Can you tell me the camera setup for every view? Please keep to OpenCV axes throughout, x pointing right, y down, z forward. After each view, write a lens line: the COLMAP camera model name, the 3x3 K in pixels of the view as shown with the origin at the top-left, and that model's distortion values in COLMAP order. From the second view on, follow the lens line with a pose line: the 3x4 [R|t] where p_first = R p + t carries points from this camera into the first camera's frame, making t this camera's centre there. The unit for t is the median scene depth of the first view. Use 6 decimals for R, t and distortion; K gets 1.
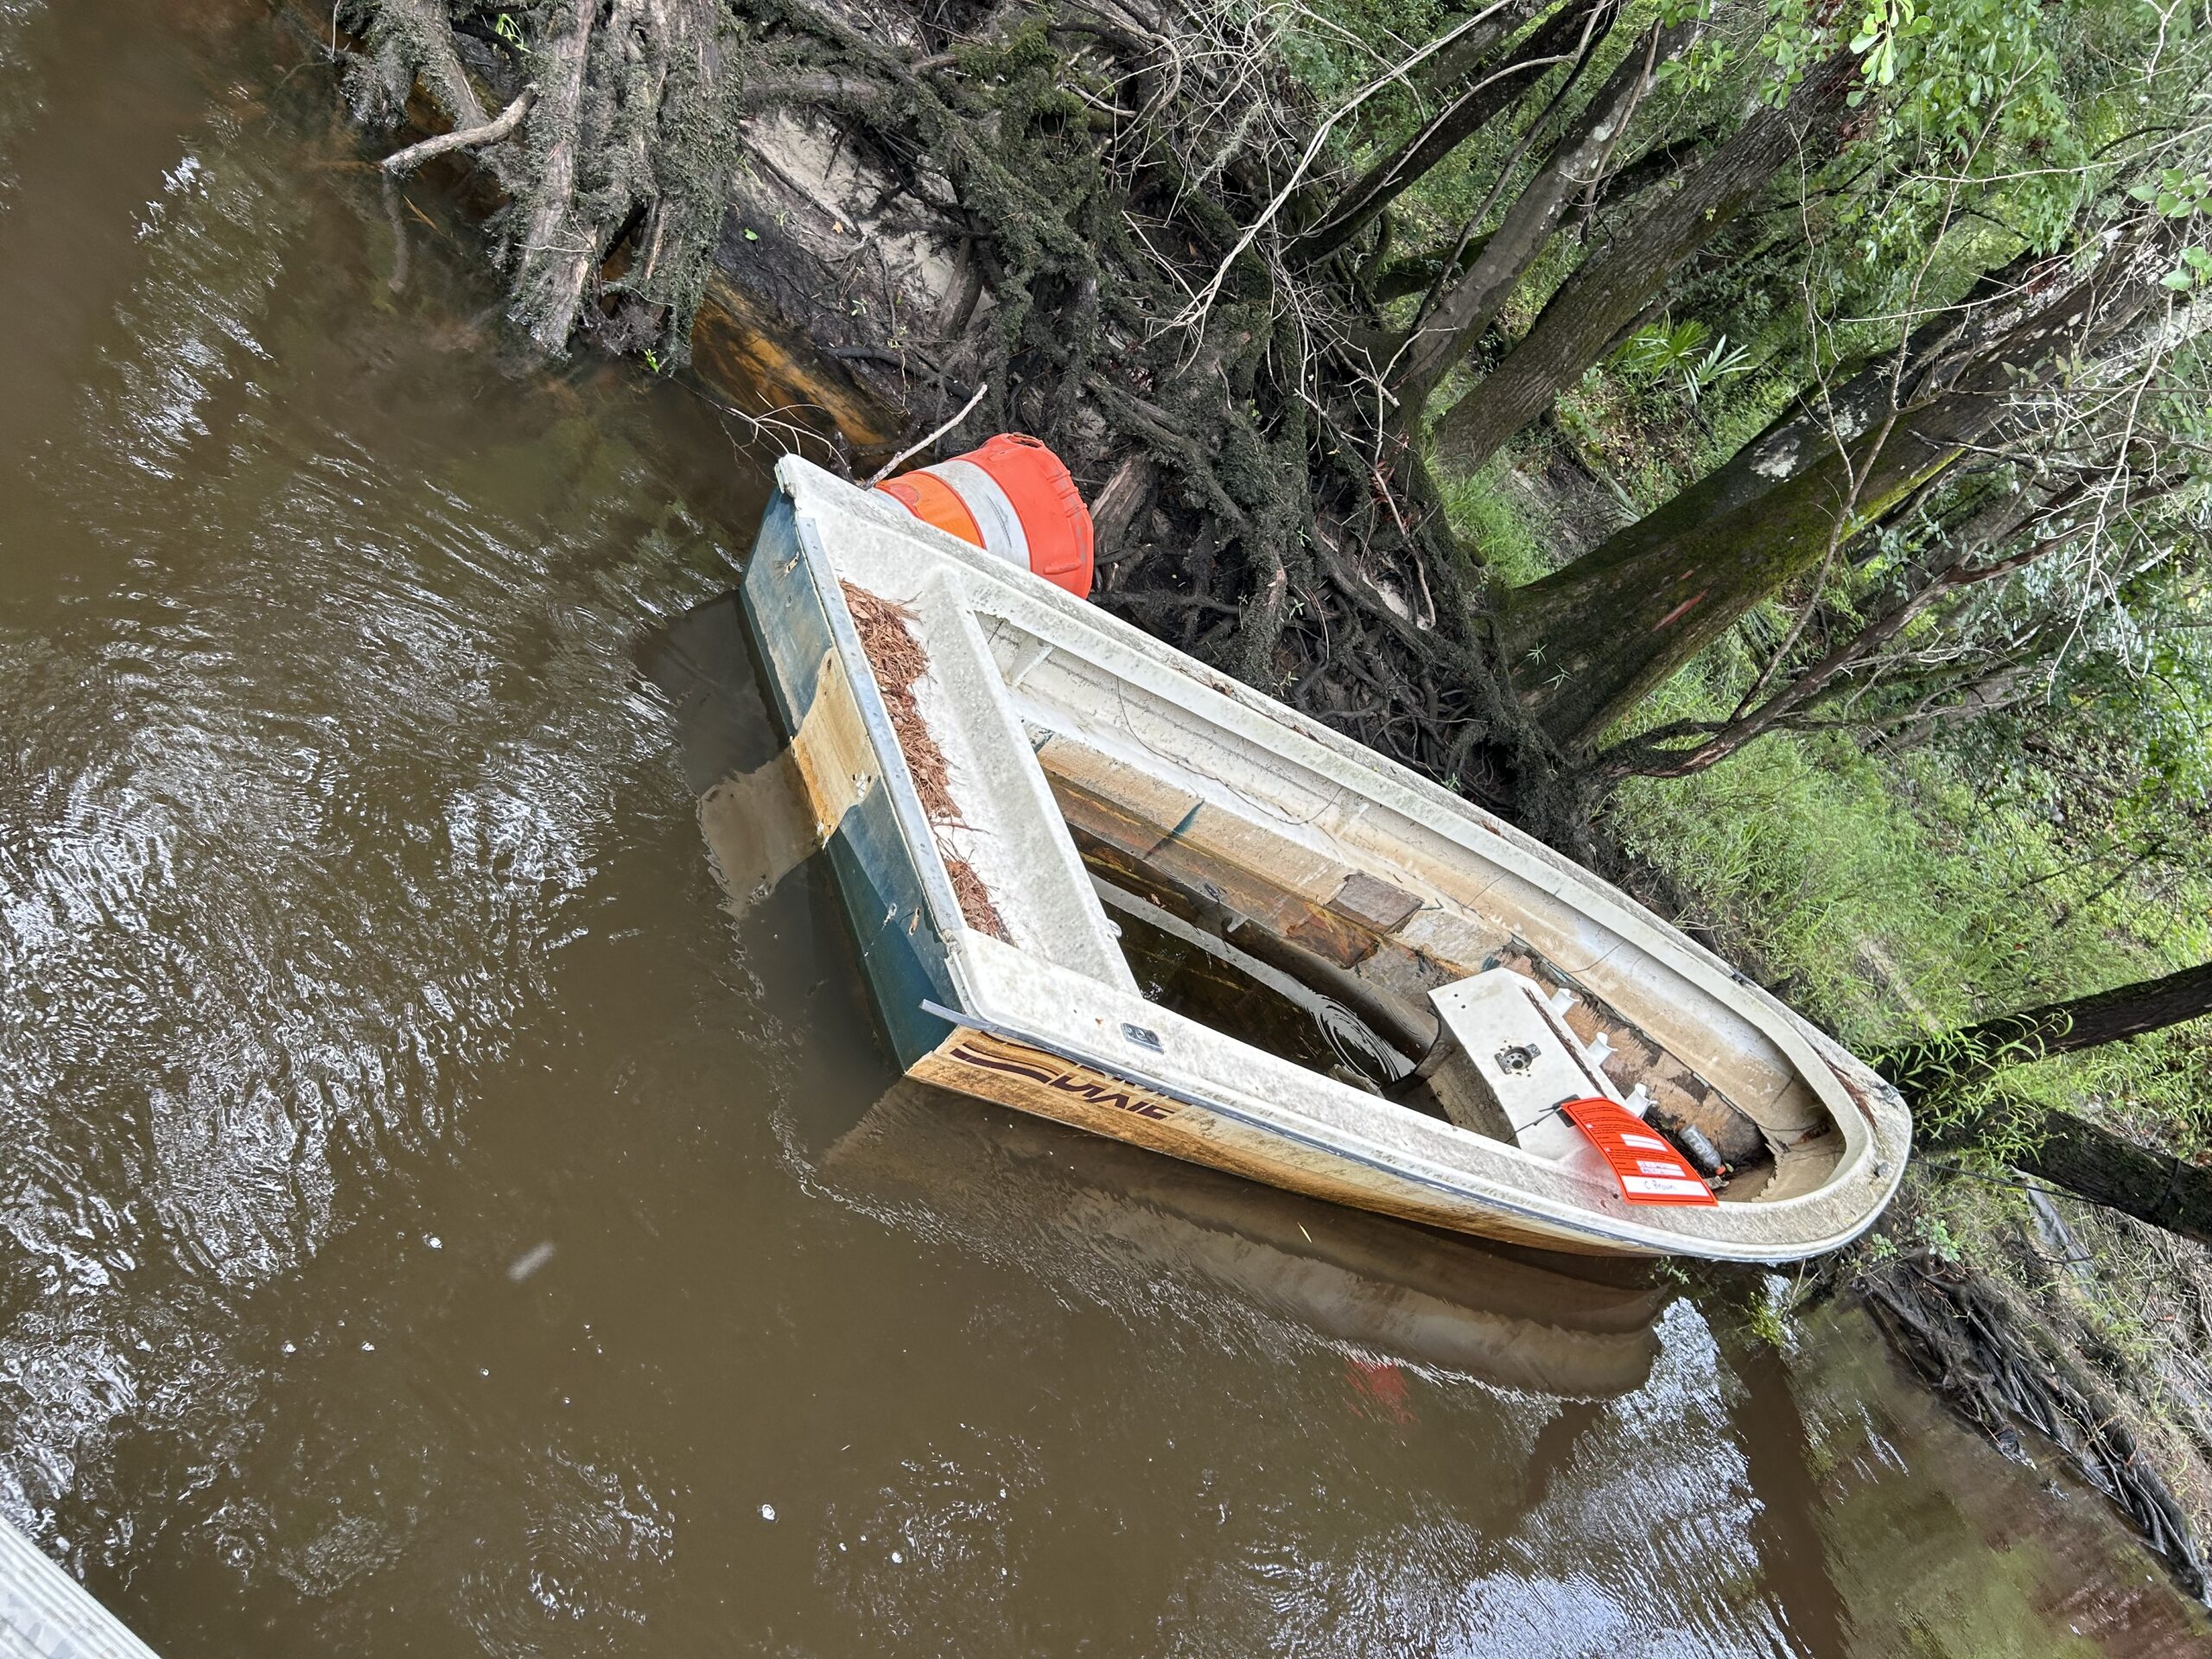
lens RADIAL K [[1630.0, 0, 1108.6], [0, 1630.0, 853.2], [0, 0, 1]] dist [0.091974, -0.169162]
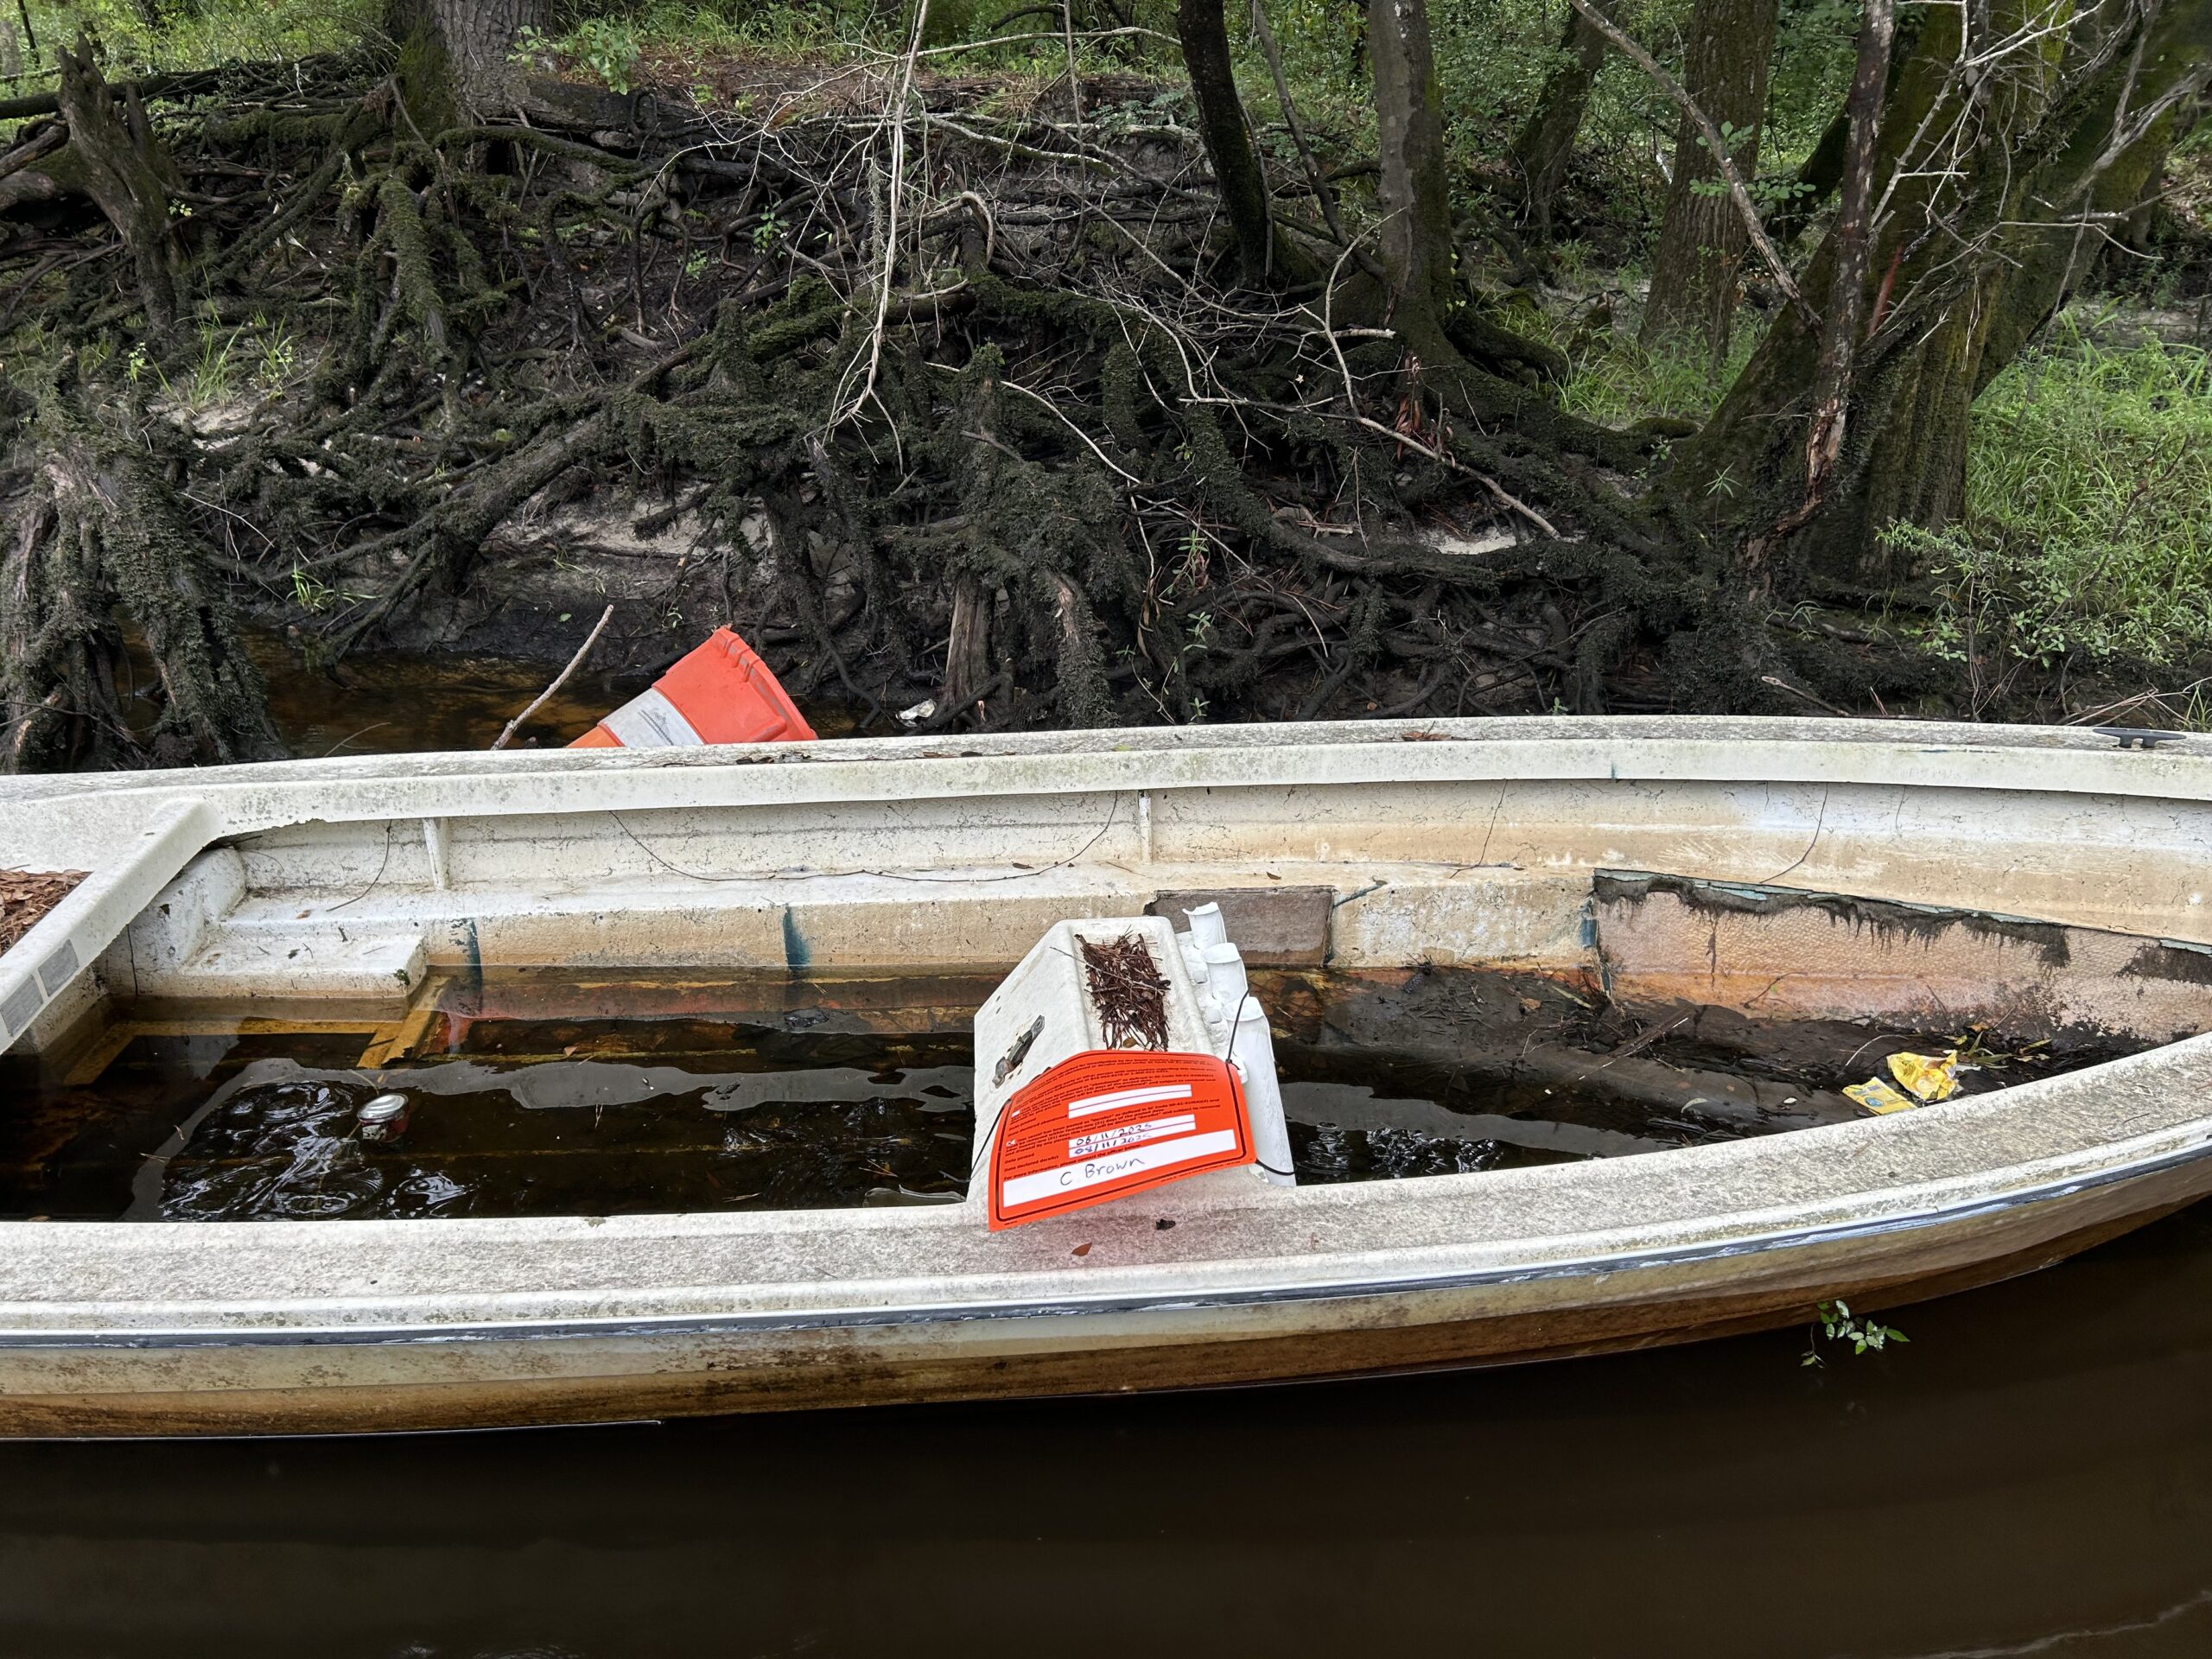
lens RADIAL K [[1656.2, 0, 1106.1], [0, 1656.2, 805.0], [0, 0, 1]] dist [0.075186, -0.094968]
pose [[0.719471, -0.496956, -0.485177, 0.423356], [0.336399, 0.860514, -0.382558, 0.200931], [0.607616, 0.112027, 0.786290, 0.411903]]
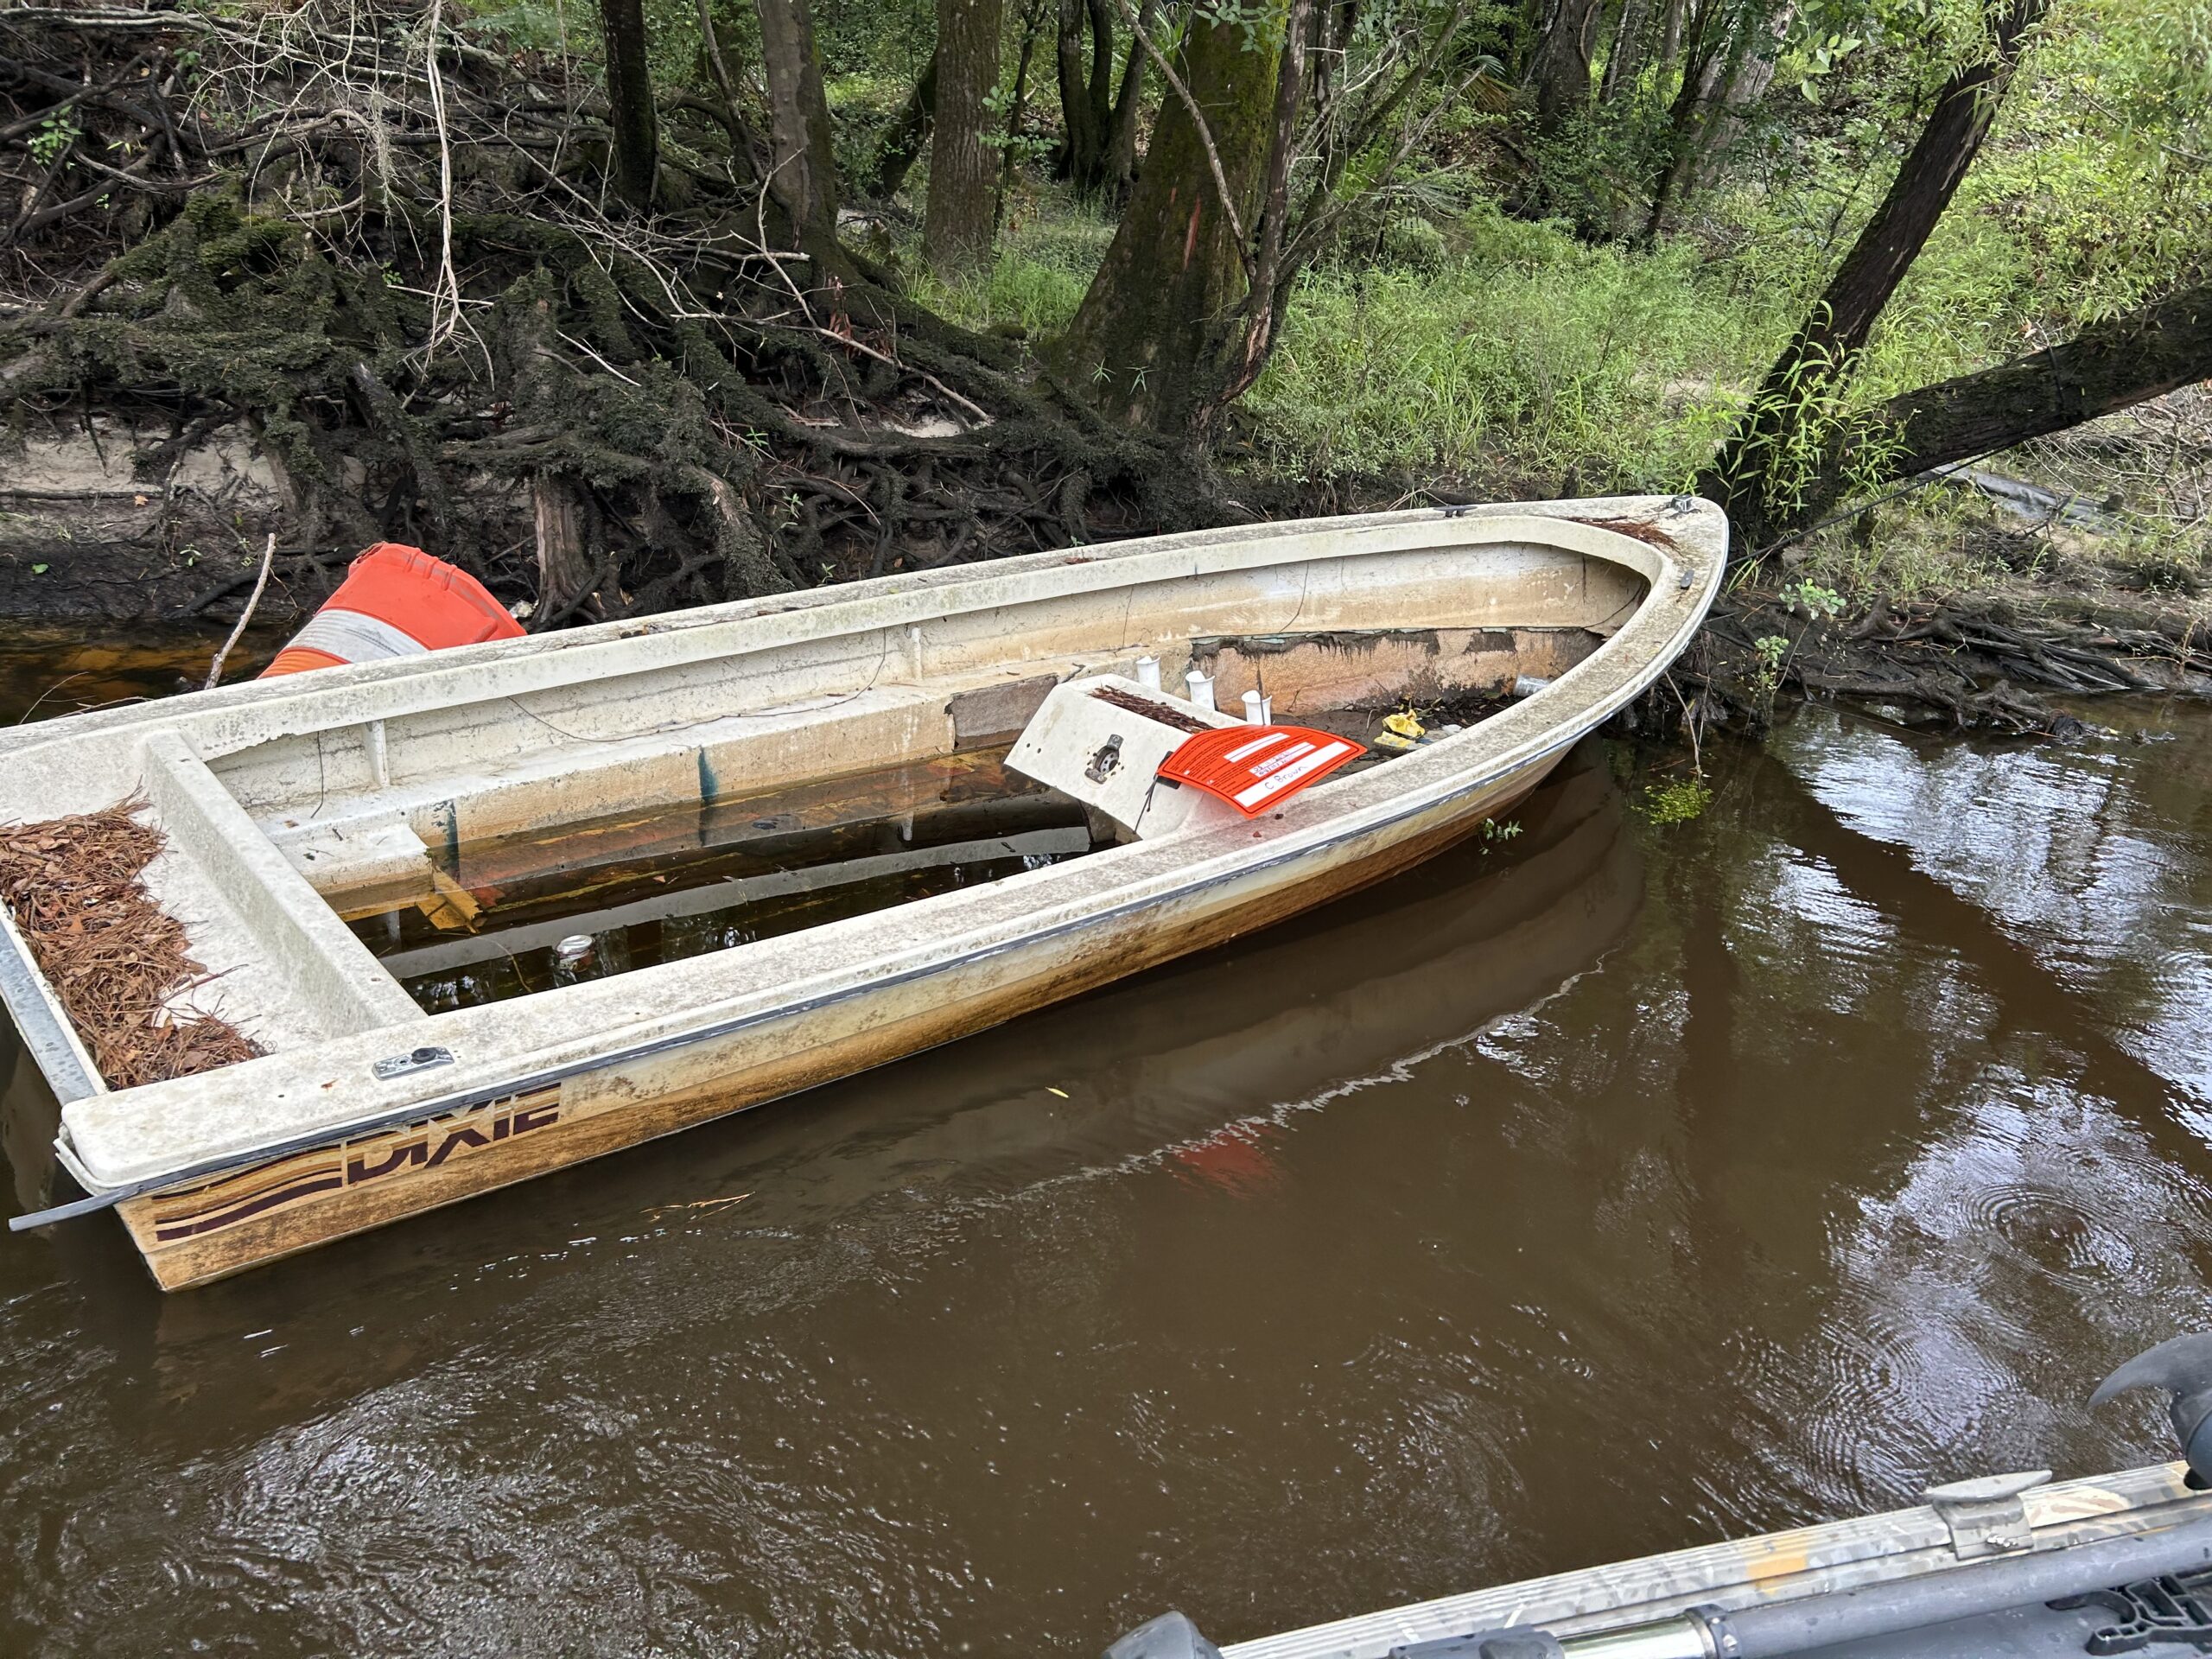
lens RADIAL K [[1634.0, 0, 1118.2], [0, 1634.0, 859.5], [0, 0, 1]] dist [0.051177, -0.055805]
pose [[0.779001, -0.622856, -0.072159, 0.204992], [0.623403, 0.781706, -0.017444, 0.133117], [0.067272, -0.031395, 0.997241, 0.119153]]
